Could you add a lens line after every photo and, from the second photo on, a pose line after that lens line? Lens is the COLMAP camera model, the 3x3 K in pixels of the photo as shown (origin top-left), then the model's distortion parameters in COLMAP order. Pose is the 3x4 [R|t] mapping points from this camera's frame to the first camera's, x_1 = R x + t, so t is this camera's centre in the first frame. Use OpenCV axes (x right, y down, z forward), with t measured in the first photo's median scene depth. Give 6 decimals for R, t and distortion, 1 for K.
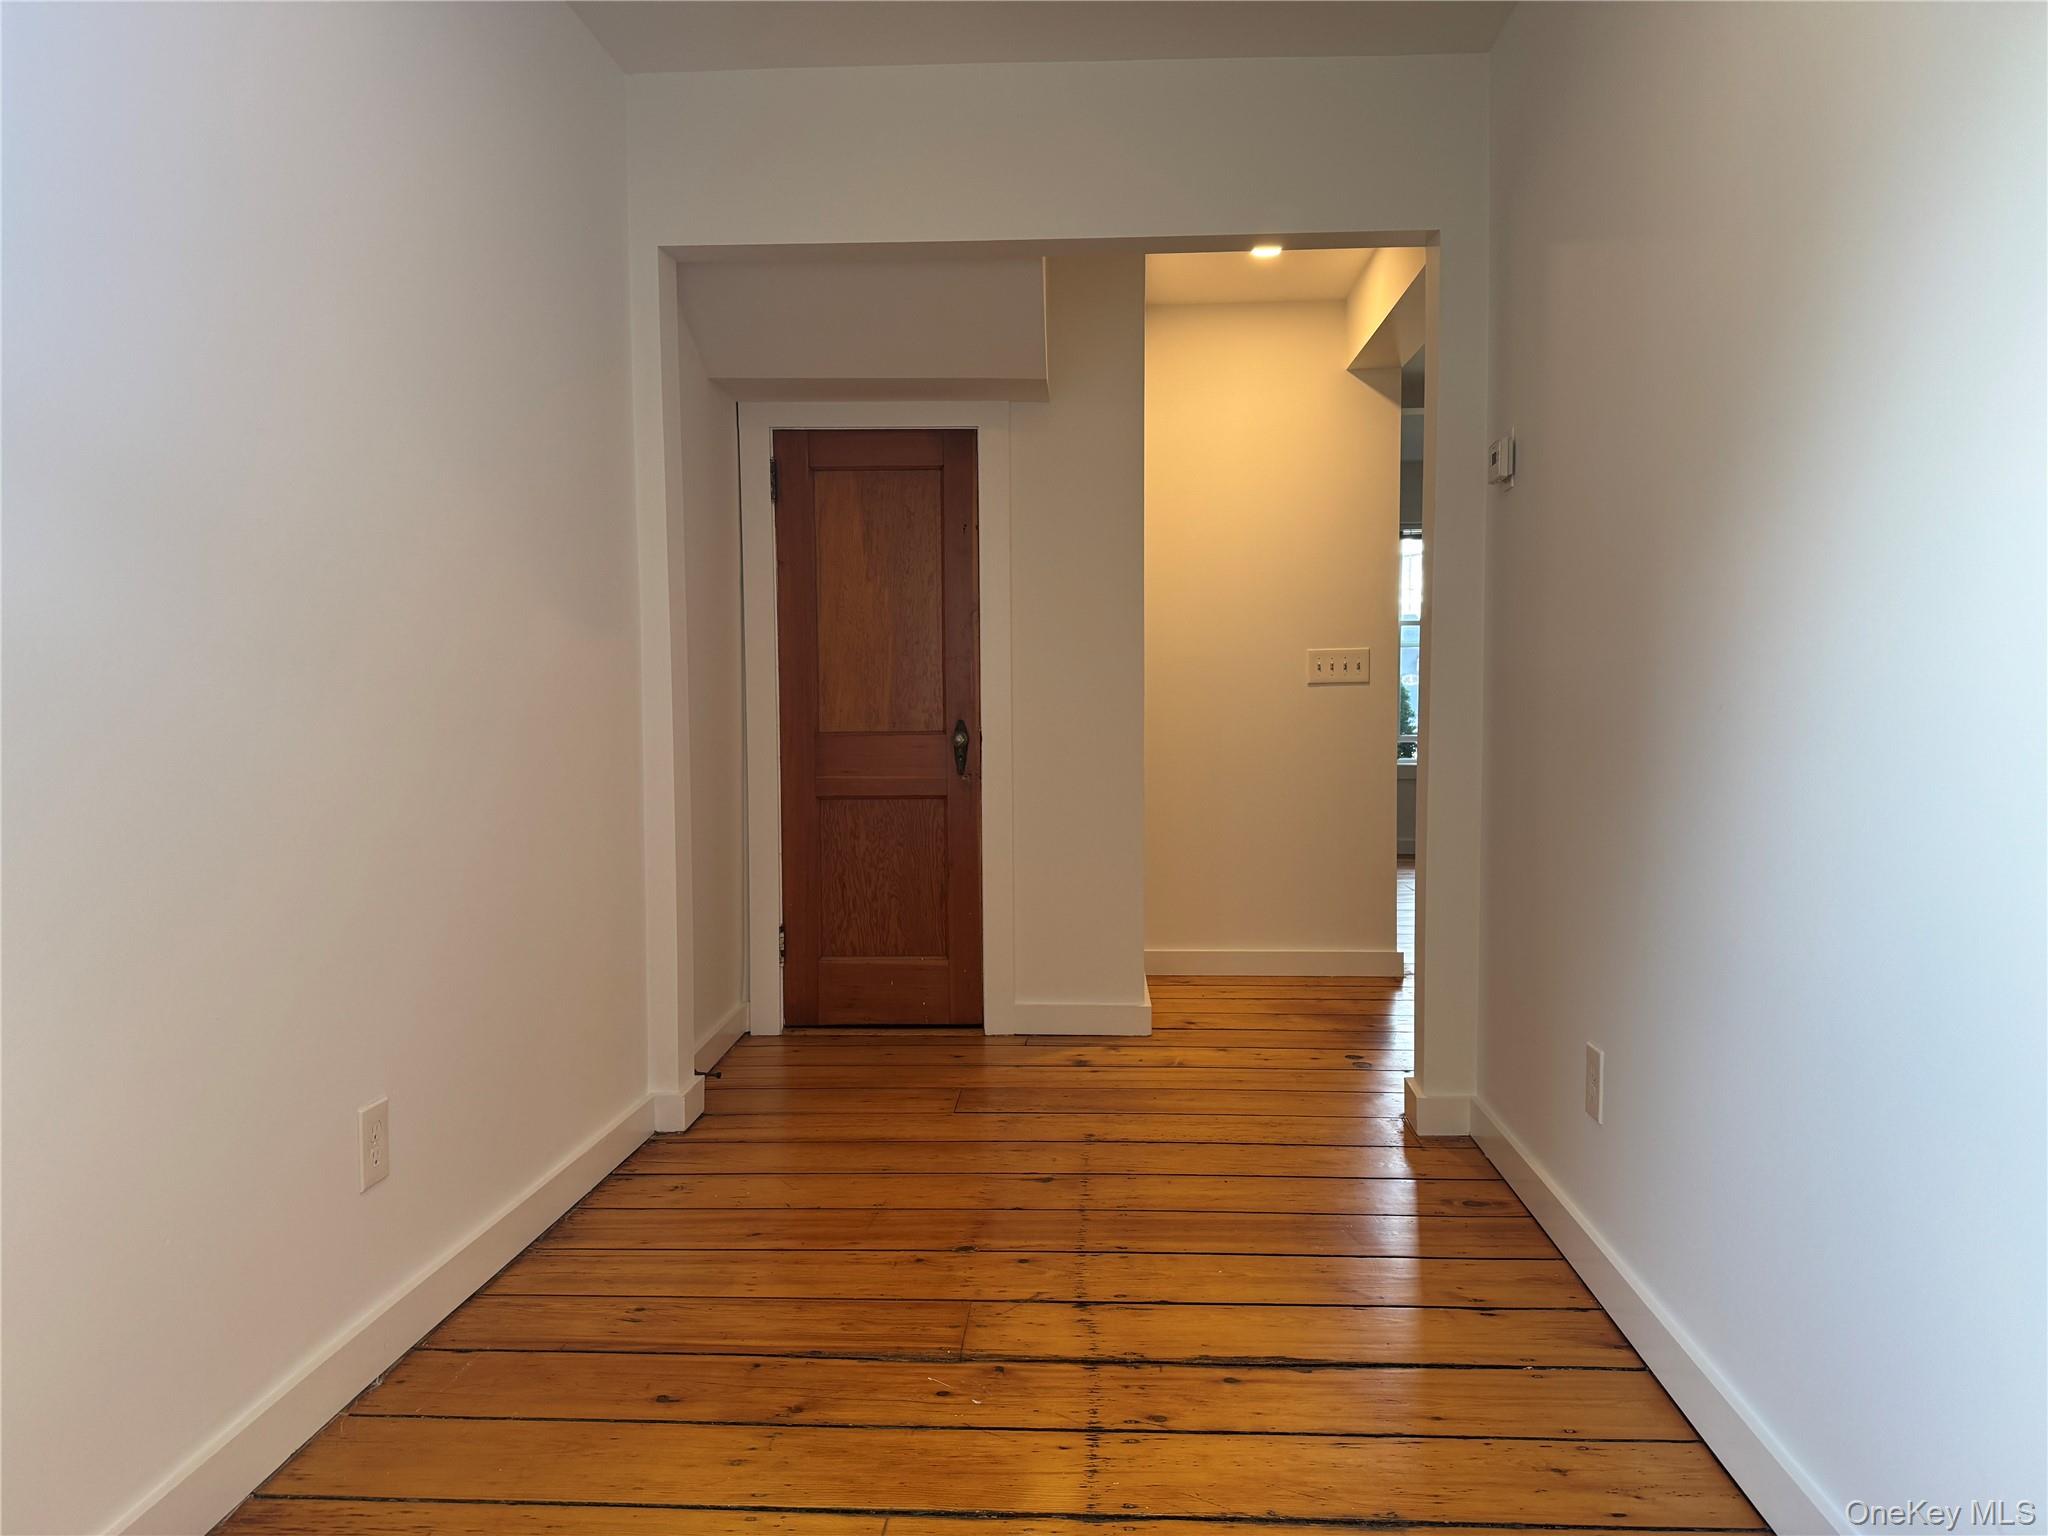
lens RADIAL K [[1434.0, 0, 1024.0], [0, 1434.0, 768.0], [0, 0, 1]] dist [0.178052, -0.225414]
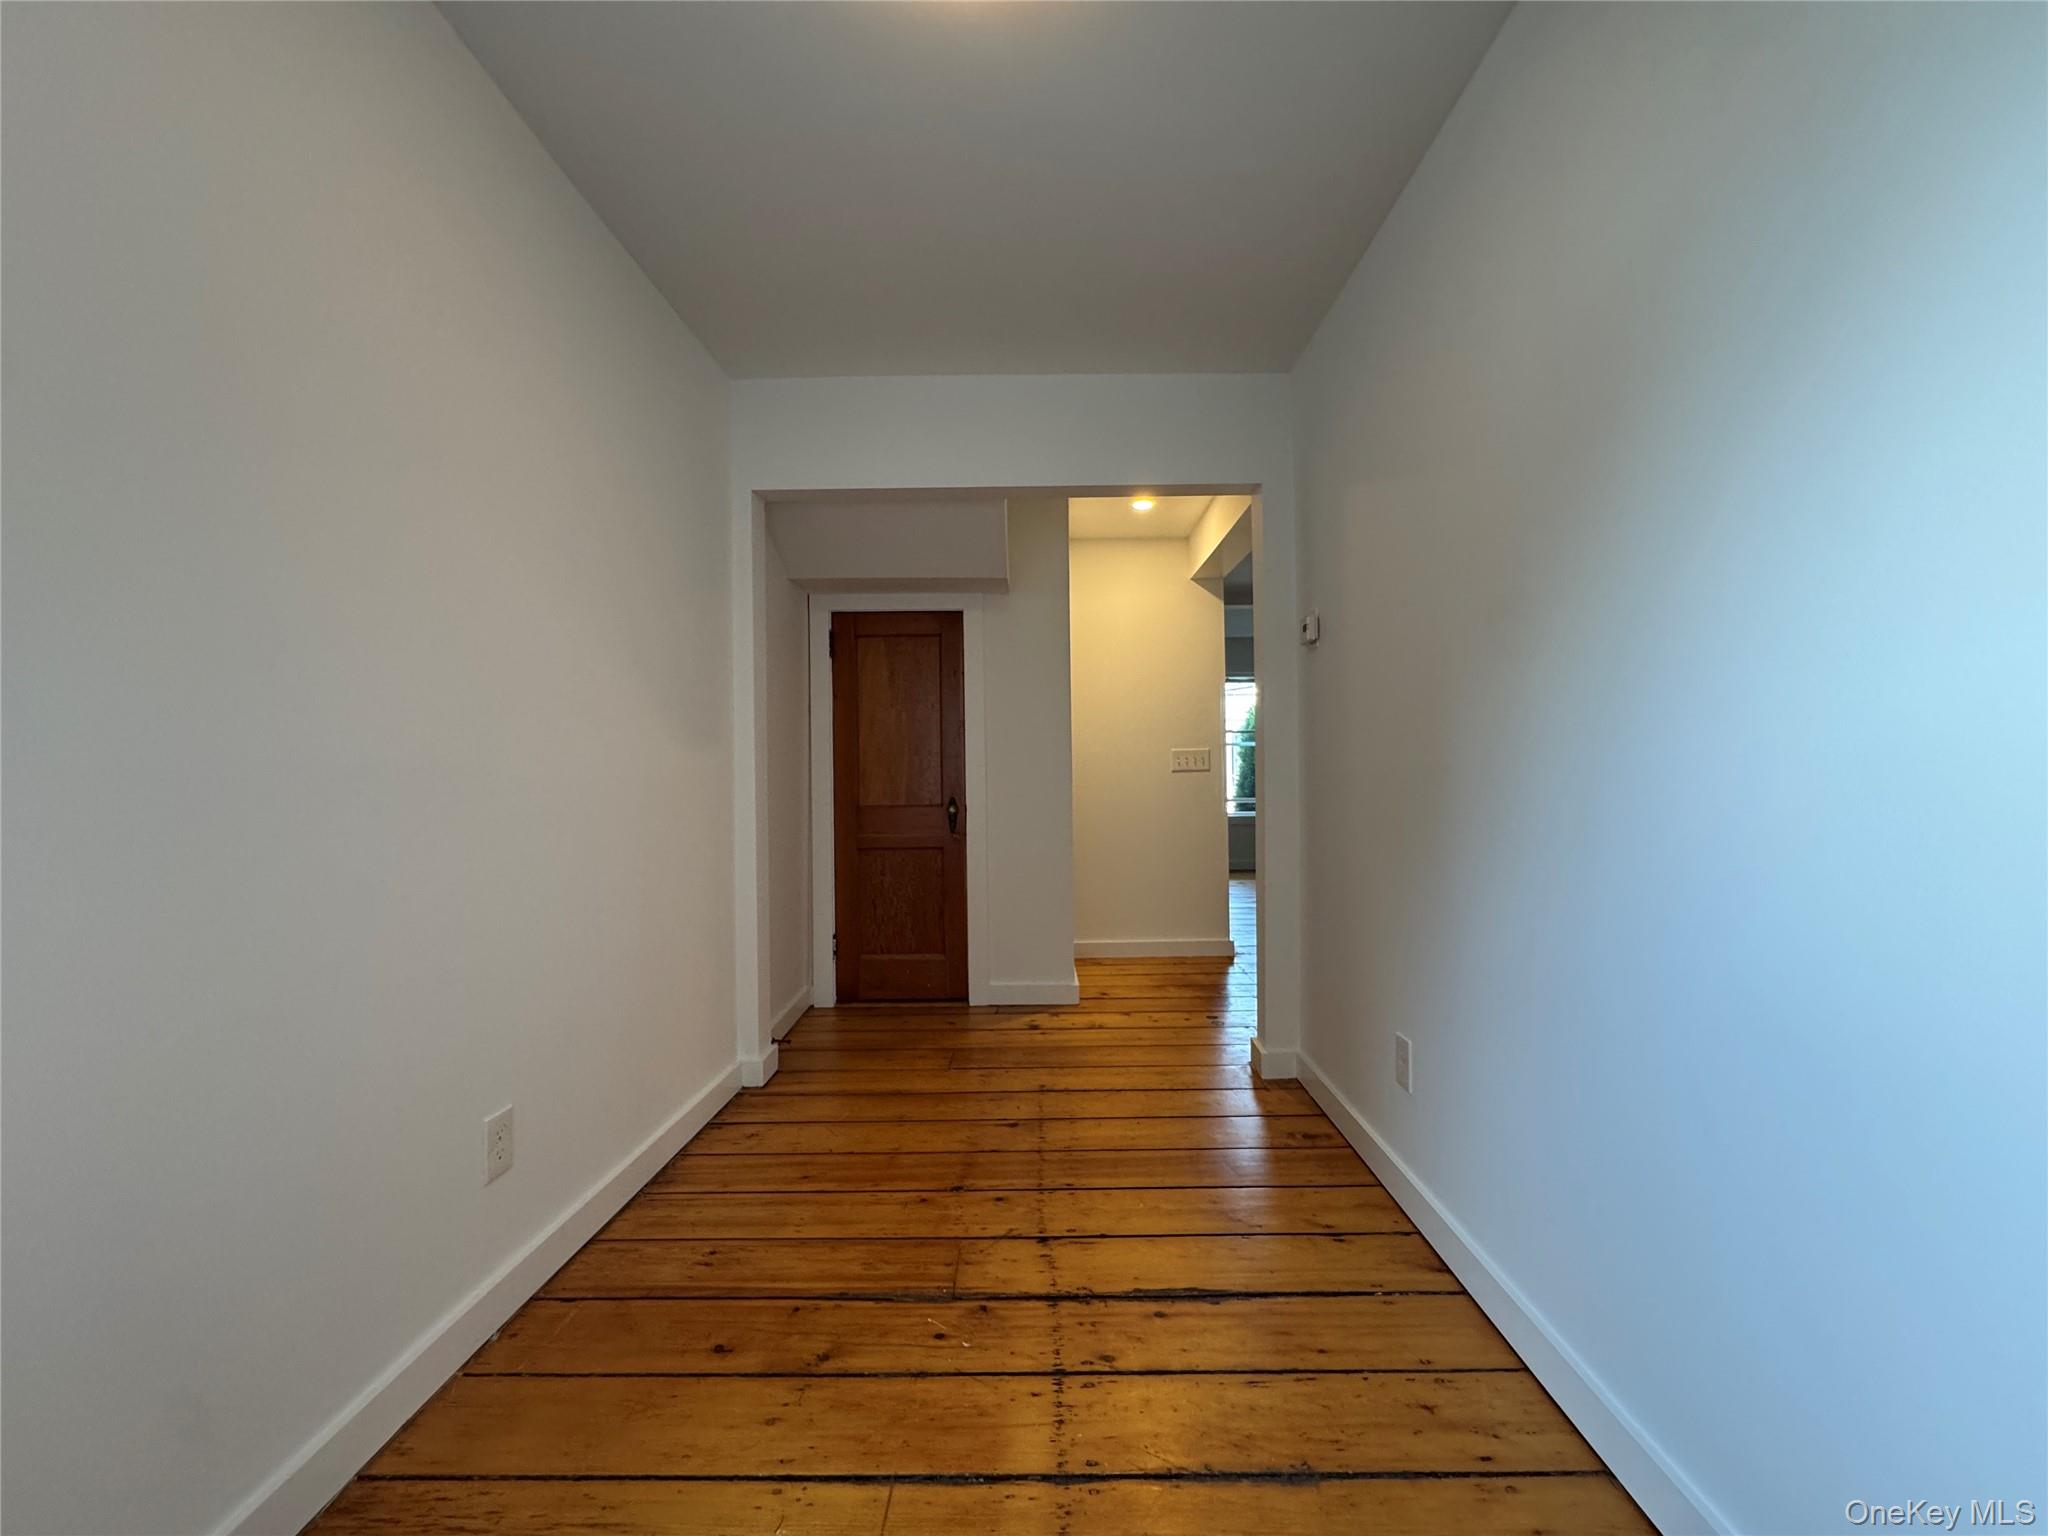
lens RADIAL K [[819.9, 0, 1024.0], [0, 819.9, 768.0], [0, 0, 1]] dist [-0.002641, -0.000403]
pose [[0.999149, -0.005876, 0.040834, -0.006010], [0.008138, 0.998429, -0.055444, -0.025135], [-0.040444, 0.055729, 0.997626, 0.201580]]
